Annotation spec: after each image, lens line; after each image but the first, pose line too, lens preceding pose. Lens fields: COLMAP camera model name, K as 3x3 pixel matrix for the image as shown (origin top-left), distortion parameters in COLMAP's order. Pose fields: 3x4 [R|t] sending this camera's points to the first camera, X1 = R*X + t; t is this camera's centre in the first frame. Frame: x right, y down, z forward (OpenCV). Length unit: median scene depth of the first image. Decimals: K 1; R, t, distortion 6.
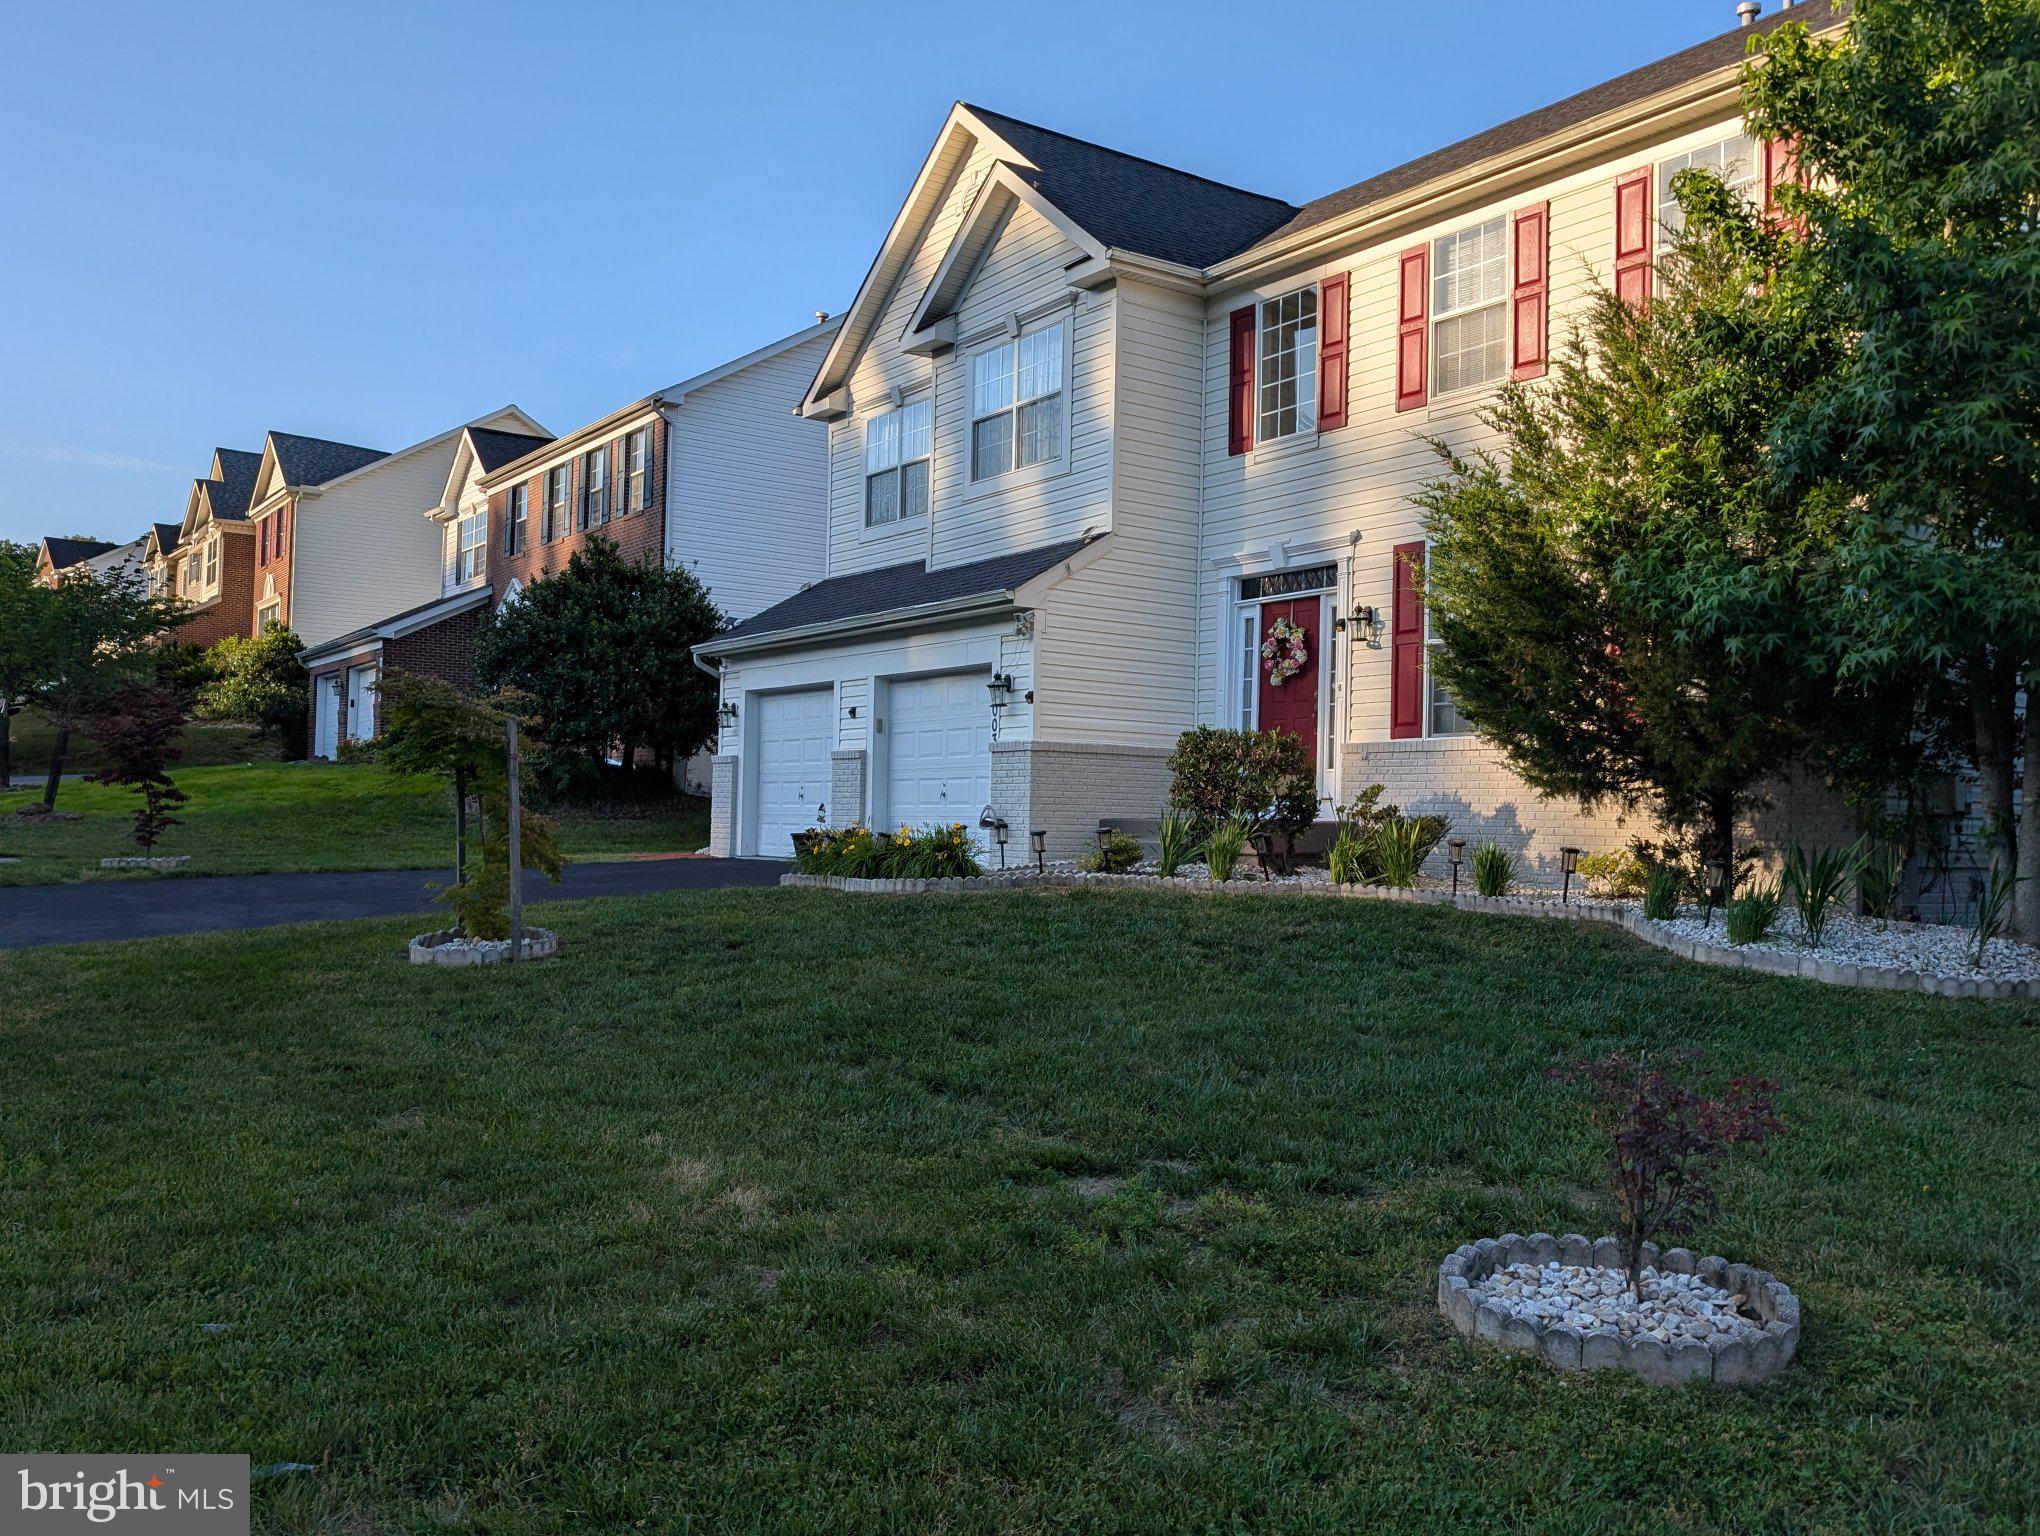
lens RADIAL K [[1715.1, 0, 1008.7], [0, 1715.1, 761.3], [0, 0, 1]] dist [0.056736, -0.071847]
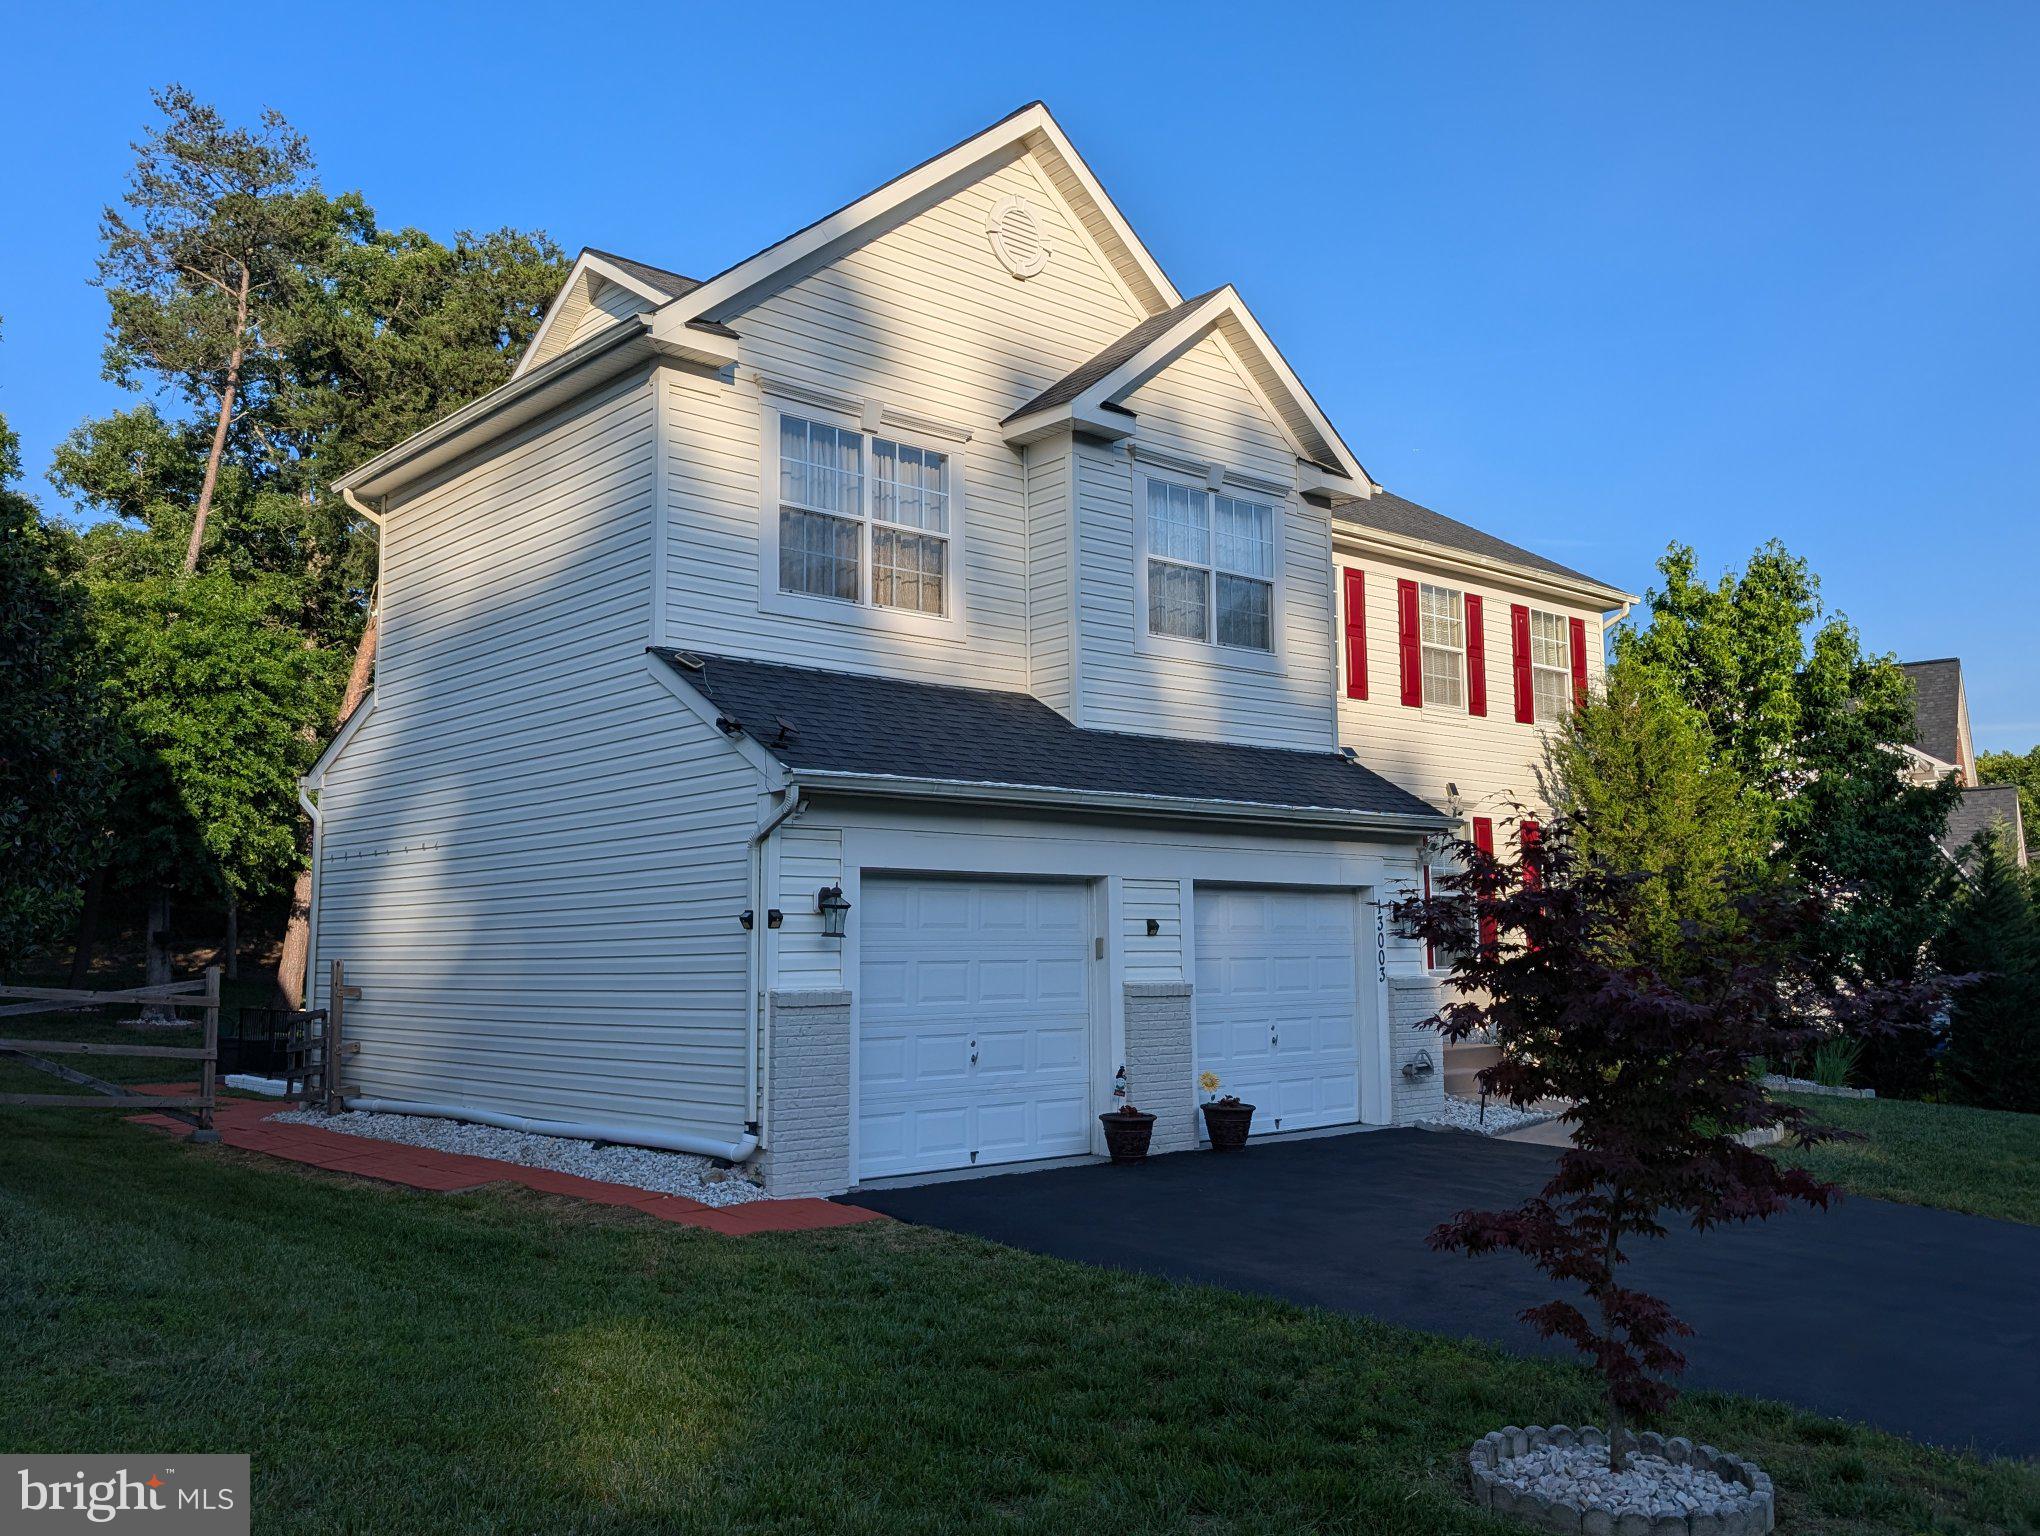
lens RADIAL K [[1715.1, 0, 1005.7], [0, 1715.1, 744.8], [0, 0, 1]] dist [0.056736, -0.071847]
pose [[-0.110539, 0.103088, 0.988511, -0.883717], [-0.027714, 0.993900, -0.106749, -0.030105], [-0.993485, -0.039196, -0.107008, 1.292952]]
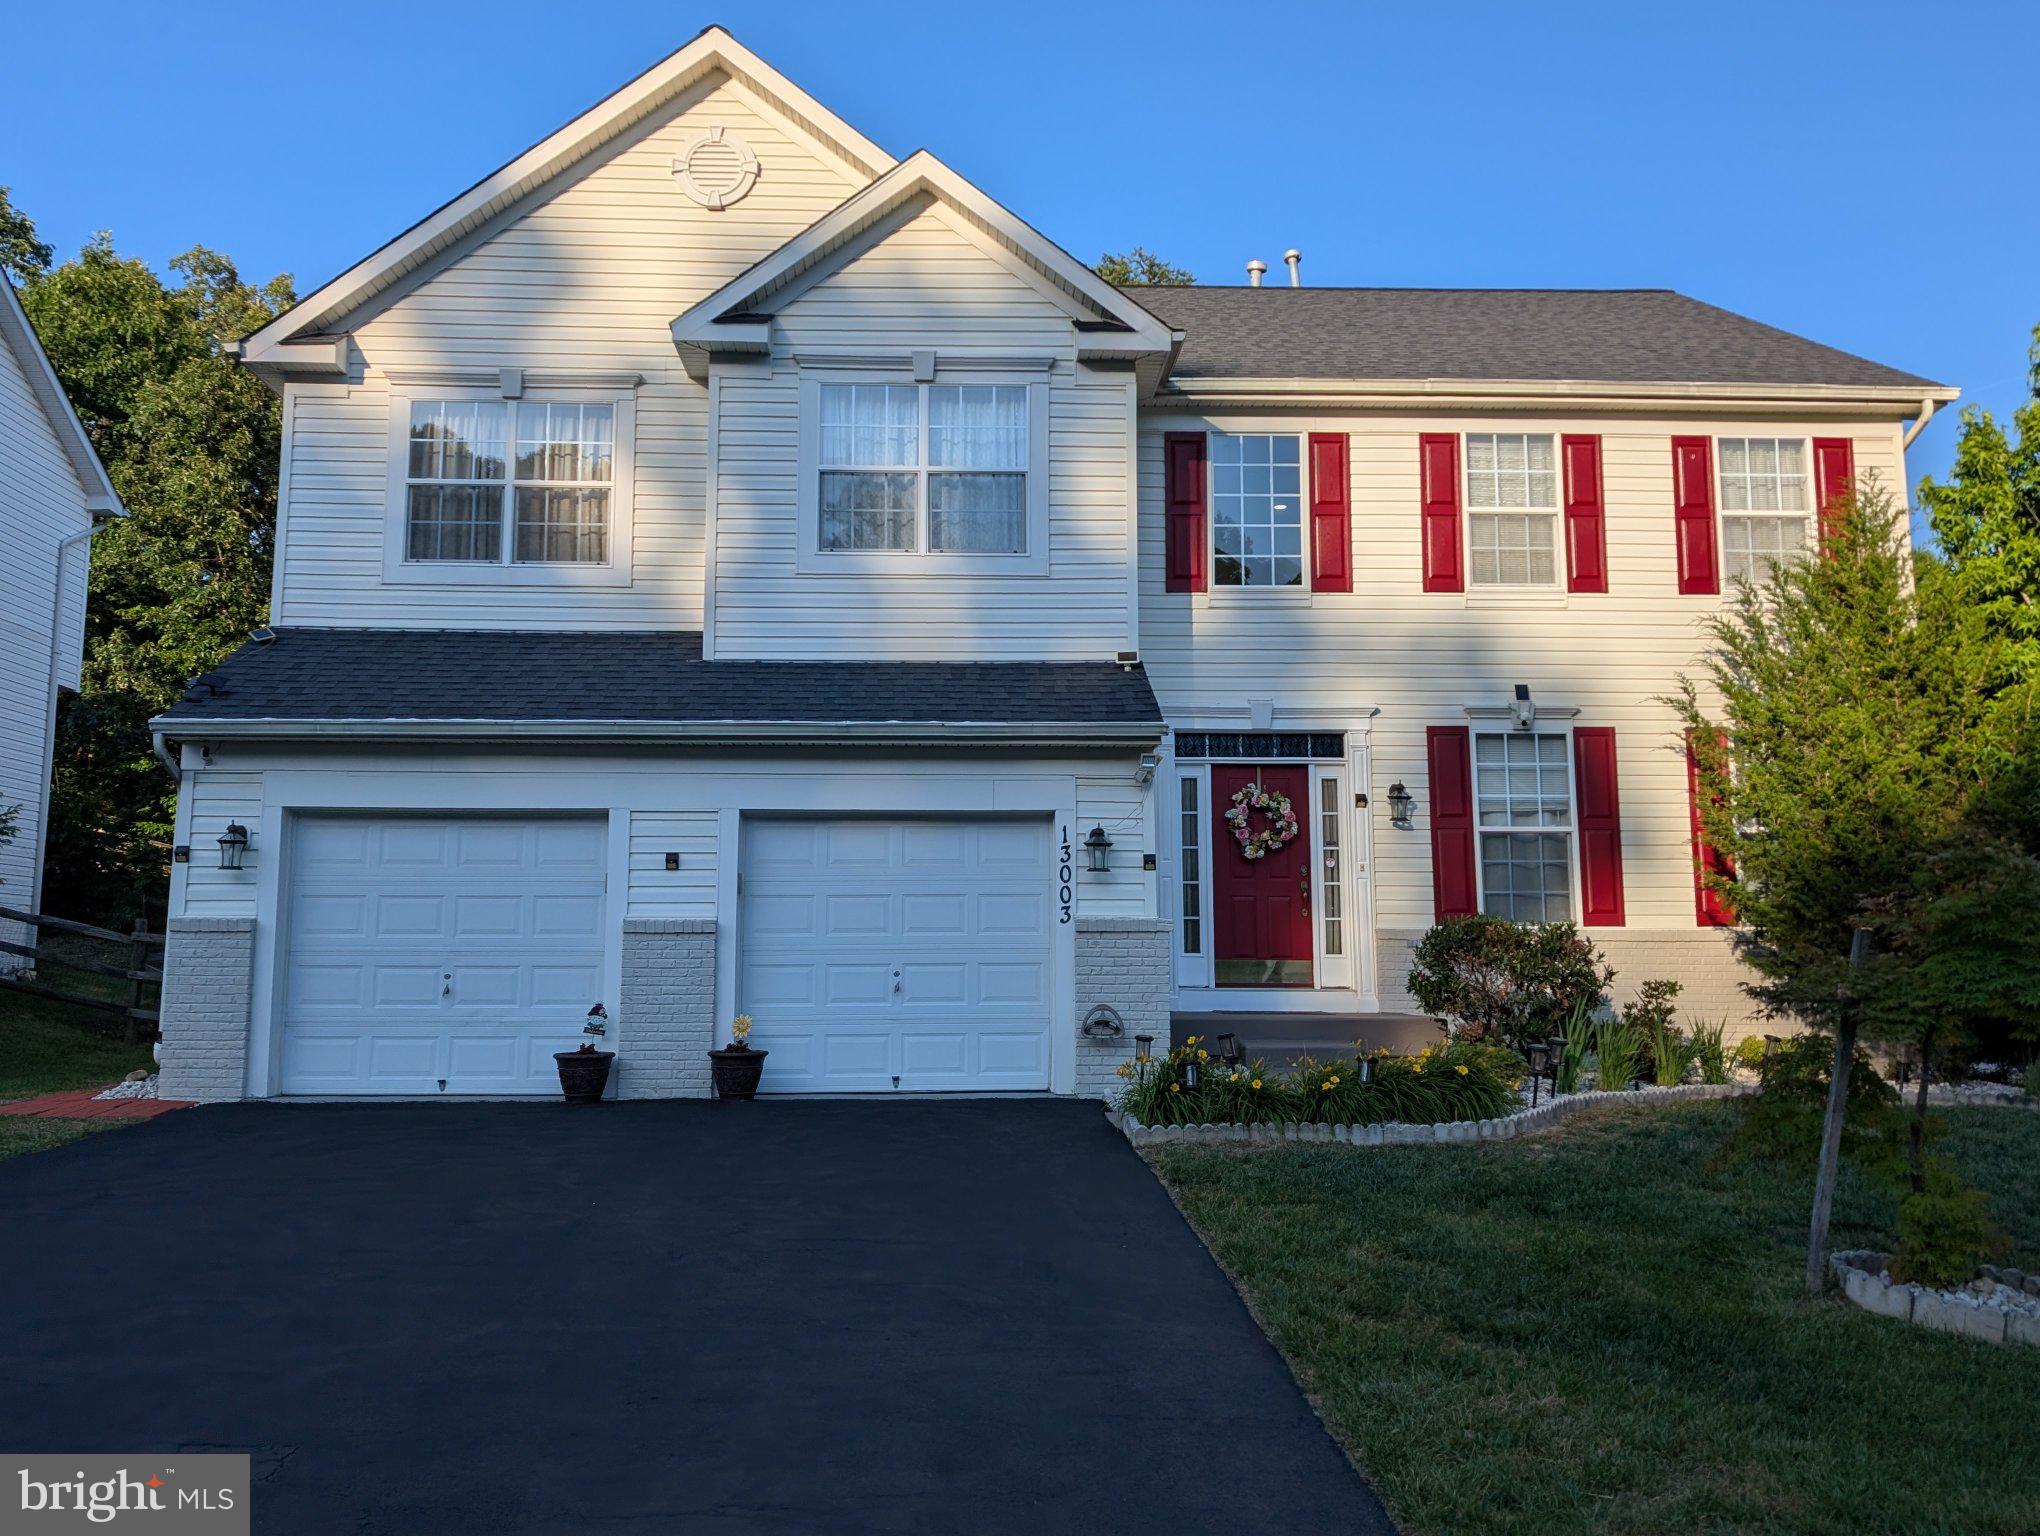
lens RADIAL K [[1715.1, 0, 1023.3], [0, 1715.1, 753.8], [0, 0, 1]] dist [0.056736, -0.071847]
pose [[0.539304, 0.092215, 0.837047, -0.649077], [-0.019608, 0.995092, -0.096993, -0.009538], [-0.841883, 0.035895, 0.538465, 0.607795]]
